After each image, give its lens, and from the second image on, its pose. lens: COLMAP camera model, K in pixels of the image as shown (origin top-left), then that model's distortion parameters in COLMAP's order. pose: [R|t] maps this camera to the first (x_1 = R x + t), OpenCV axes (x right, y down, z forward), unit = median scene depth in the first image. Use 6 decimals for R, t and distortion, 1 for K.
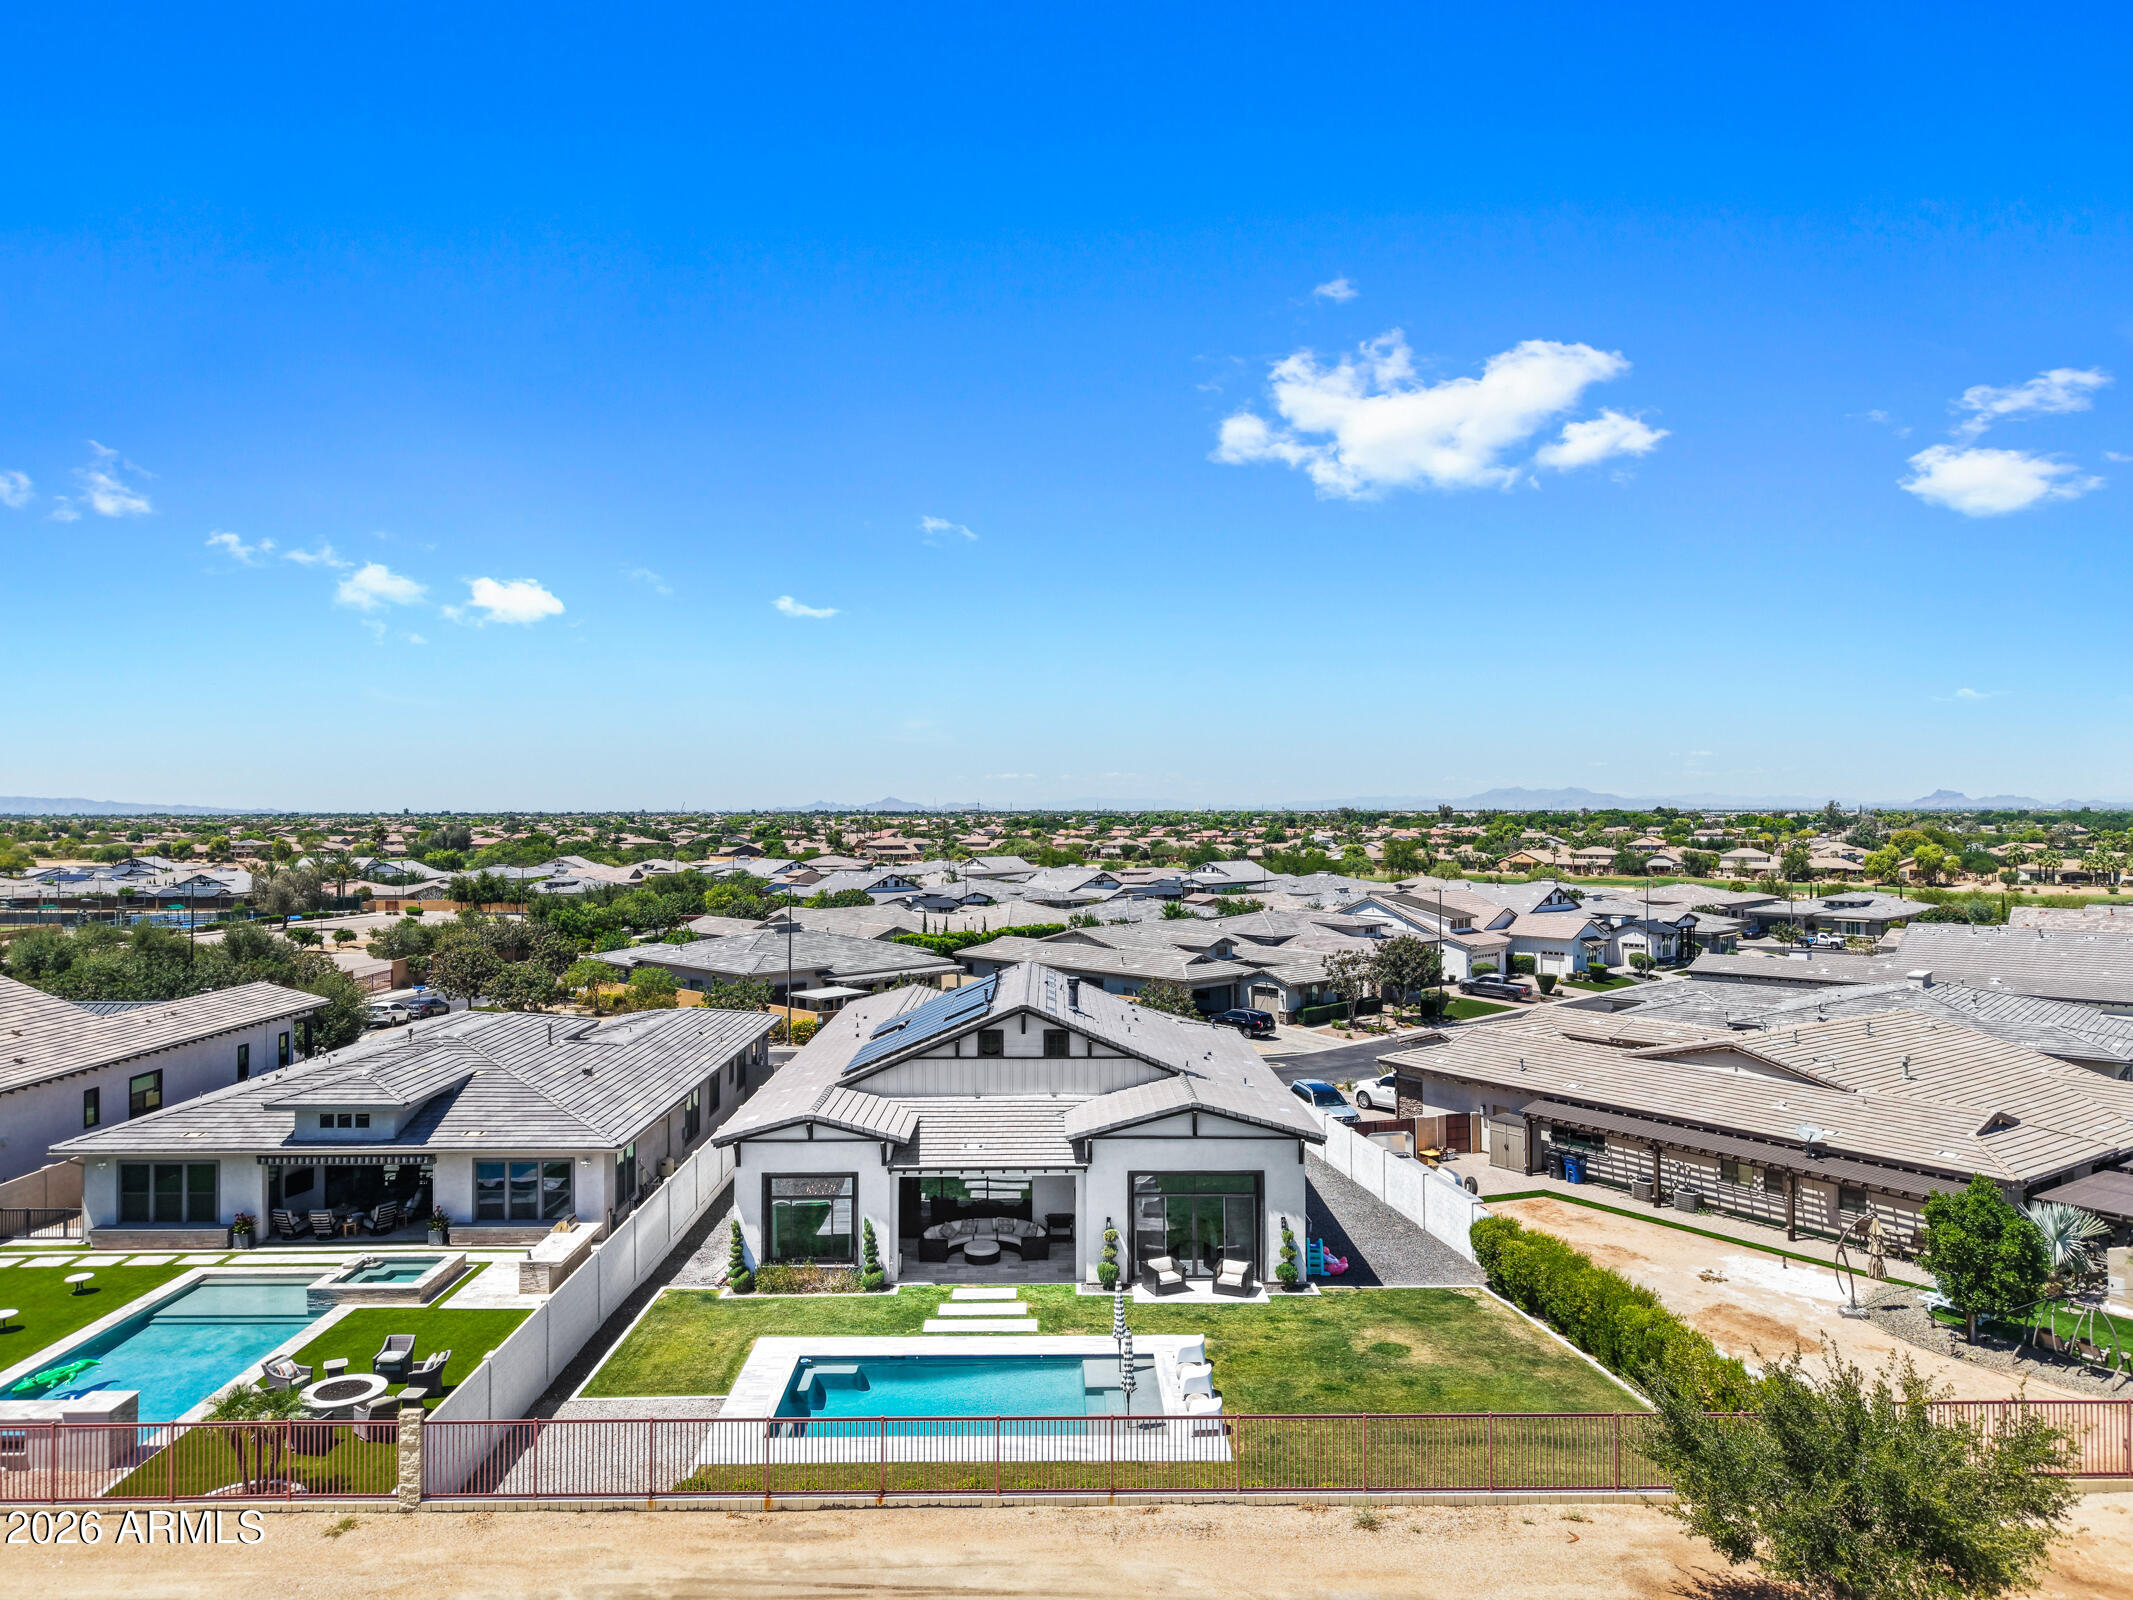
lens RADIAL K [[1434.4, 0, 1066.5], [0, 1434.4, 800.0], [0, 0, 1]] dist [0.016985, -0.010809]
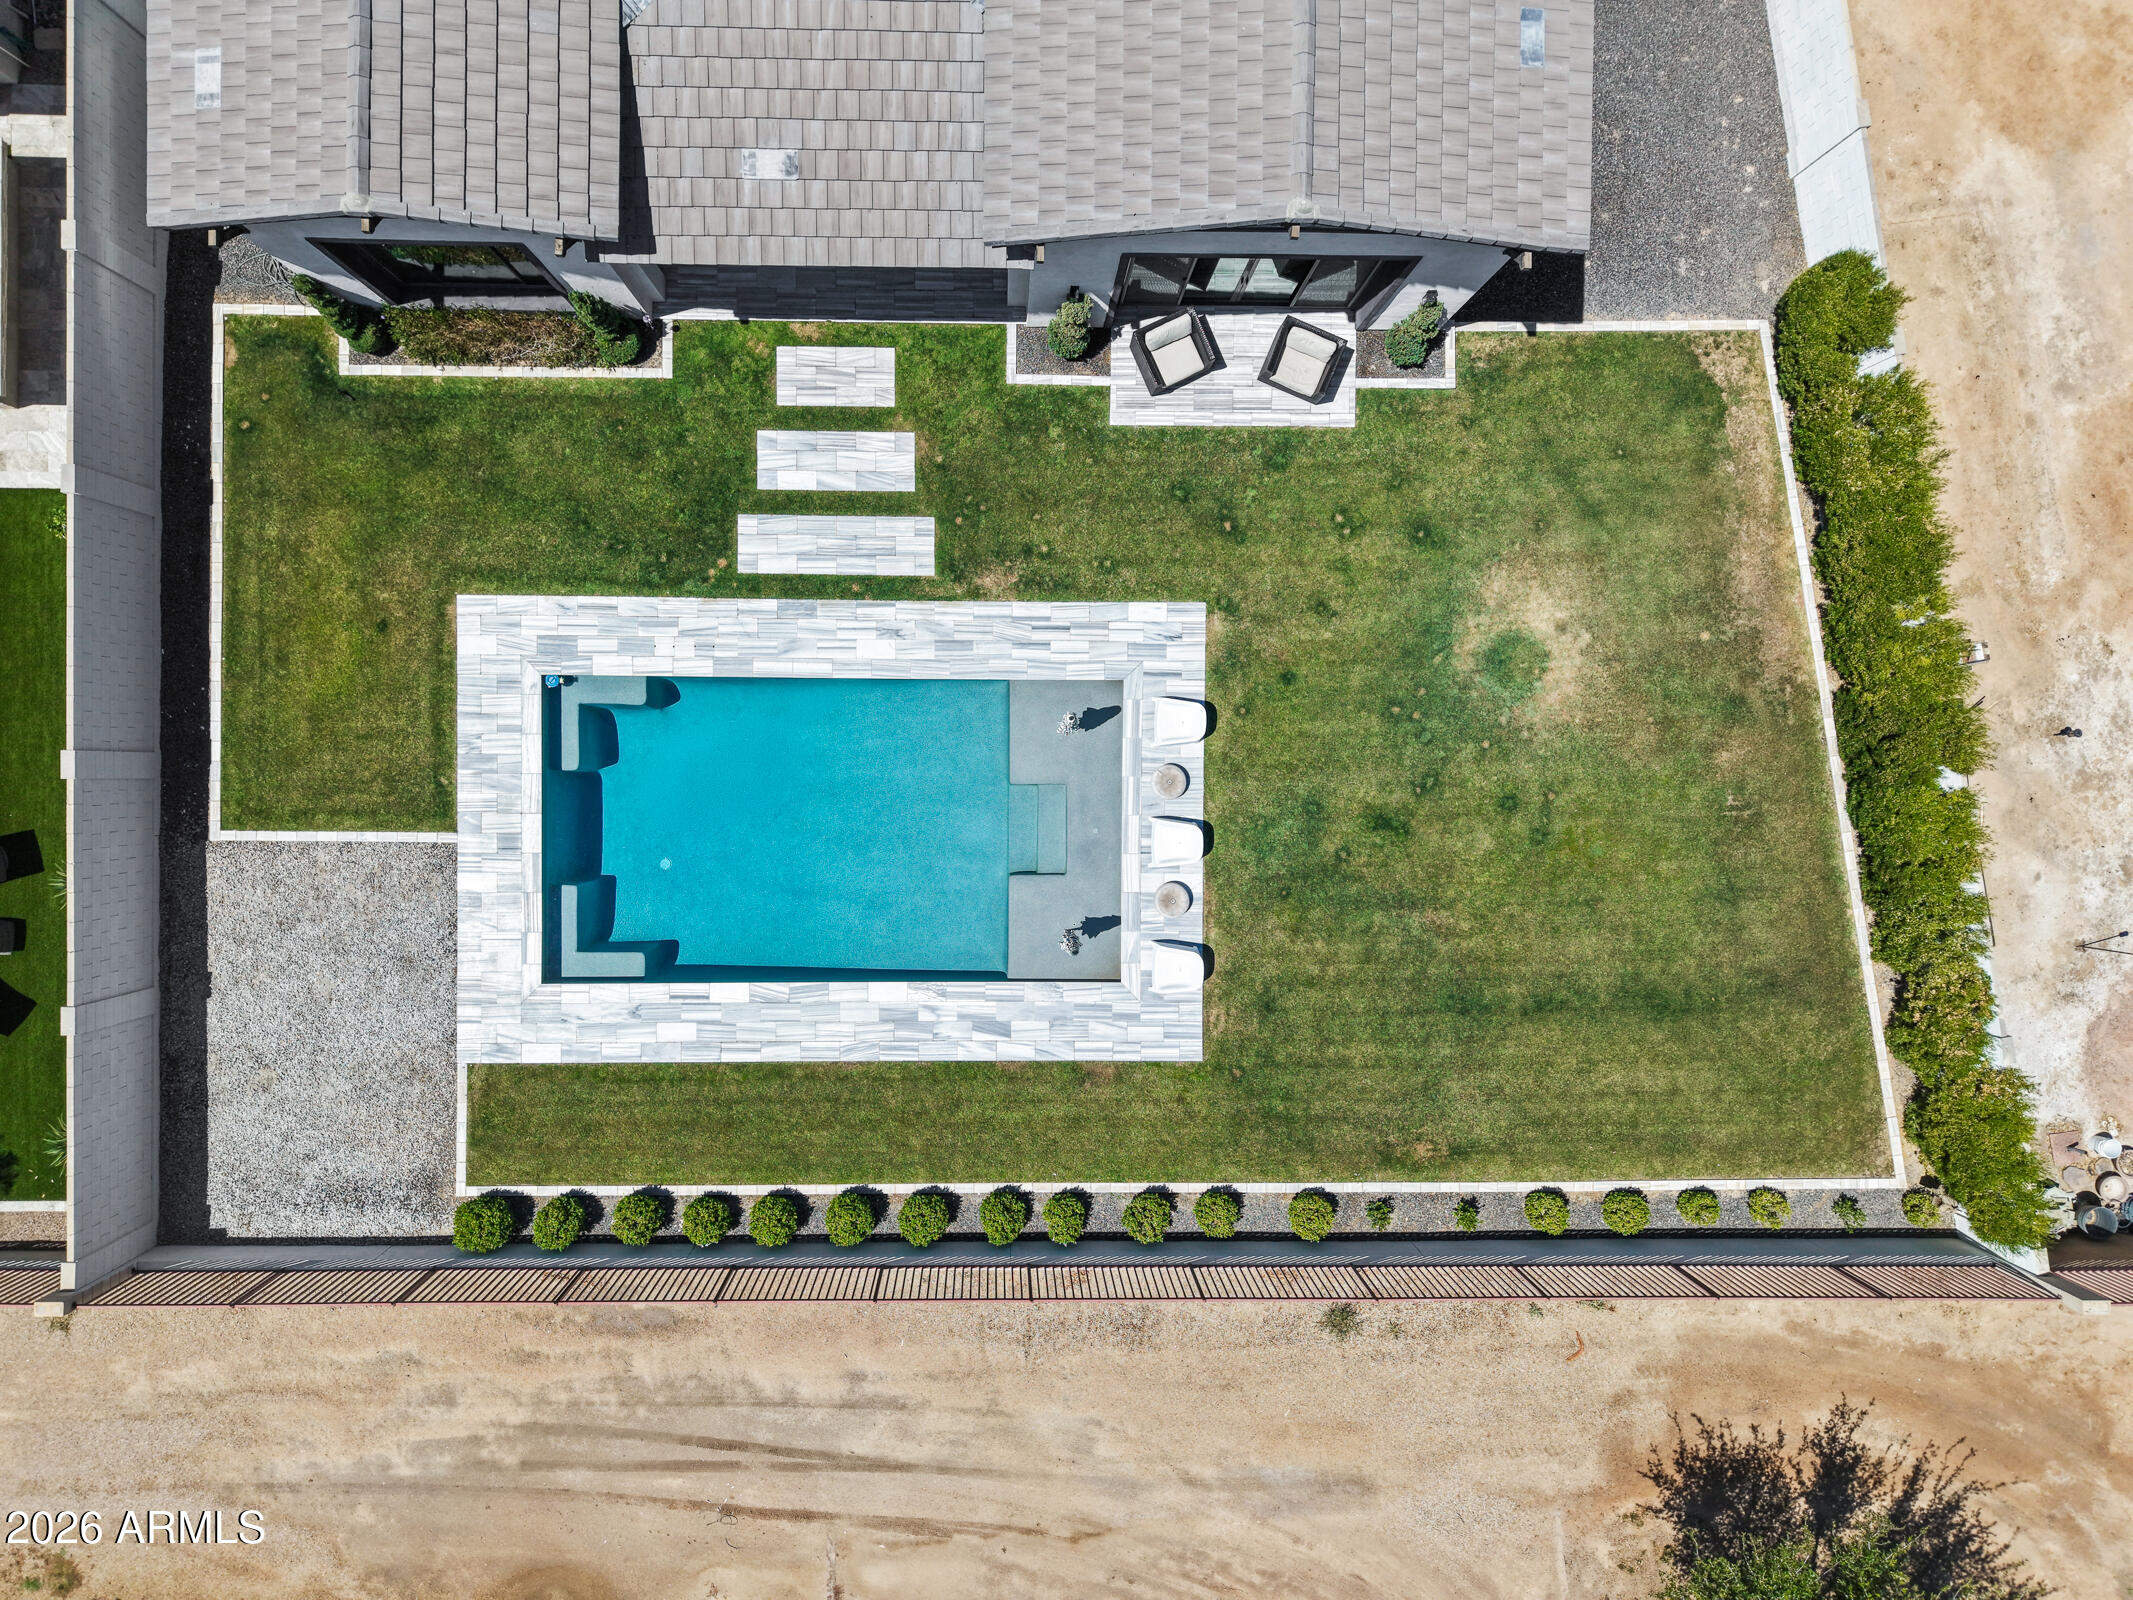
lens RADIAL K [[1475.5, 0, 1096.2], [0, 1475.5, 801.1], [0, 0, 1]] dist [0.022733, -0.015897]
pose [[0.999494, 0.017077, 0.026832, 0.027960], [-0.026734, -0.005950, 0.999625, -0.211142], [0.017230, -0.999836, -0.005490, 0.823054]]
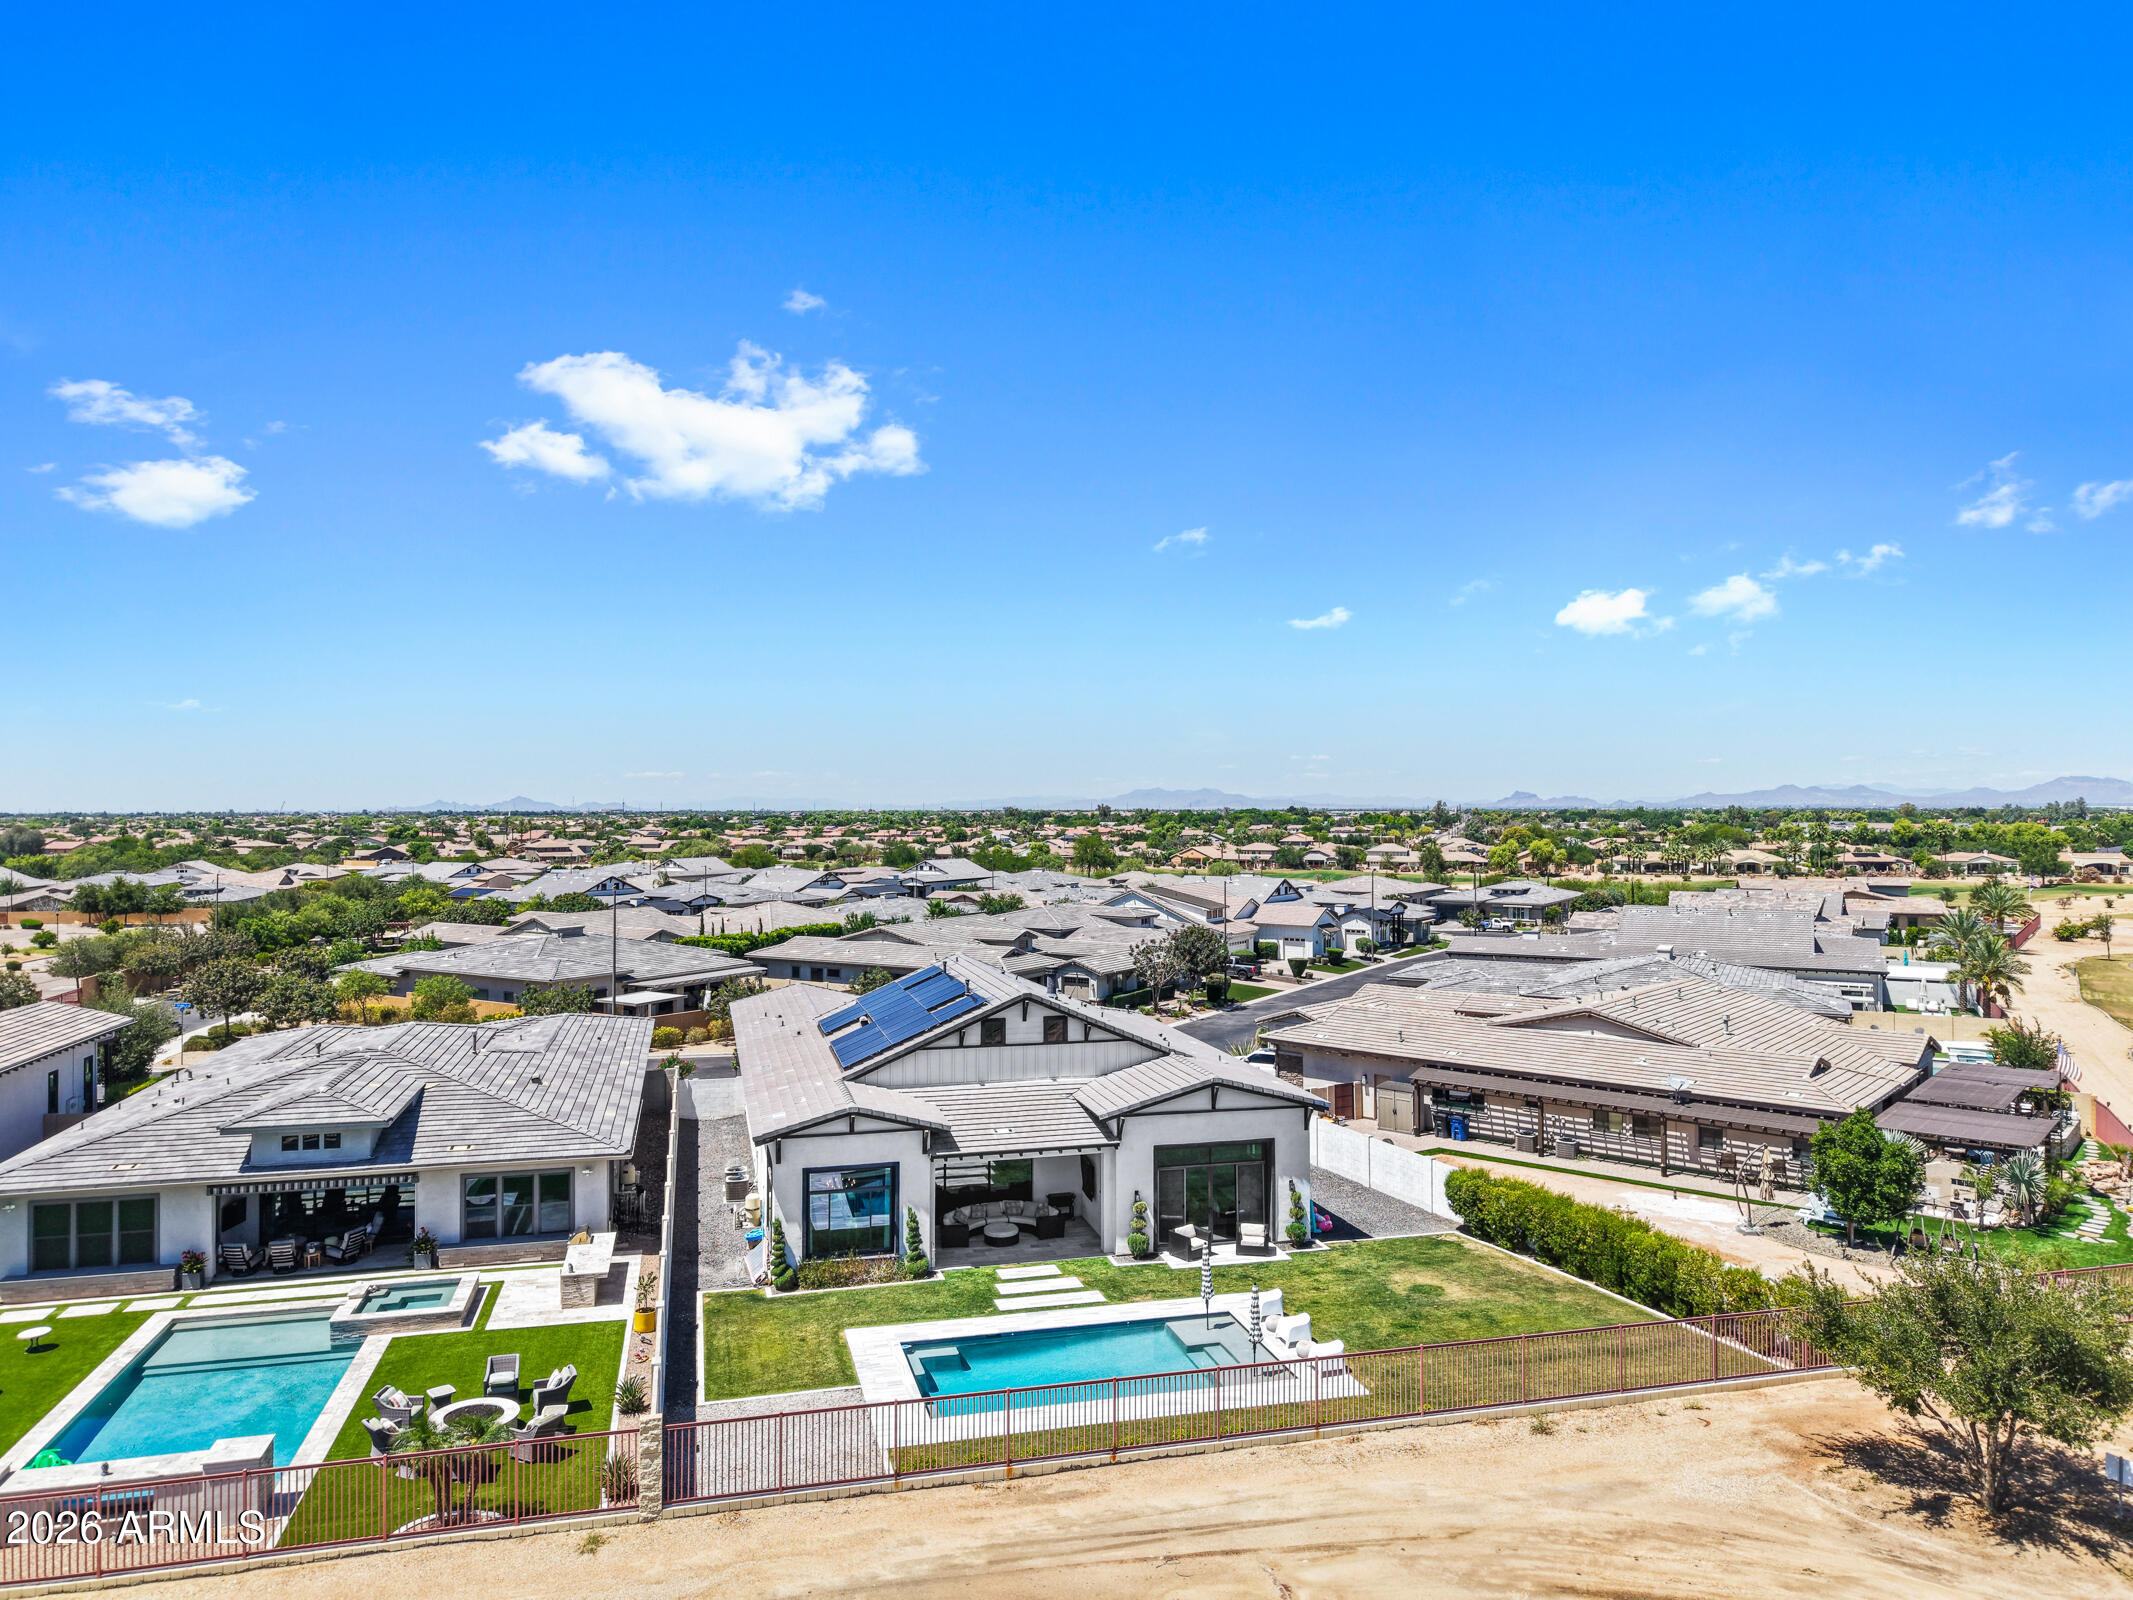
lens RADIAL K [[1434.4, 0, 1066.5], [0, 1434.4, 800.0], [0, 0, 1]] dist [0.016985, -0.010809]
pose [[0.970844, 0.000884, 0.239709, -0.270512], [-0.000923, 1.000000, 0.000048, 0.004676], [-0.239709, -0.000268, 0.970845, -0.006672]]
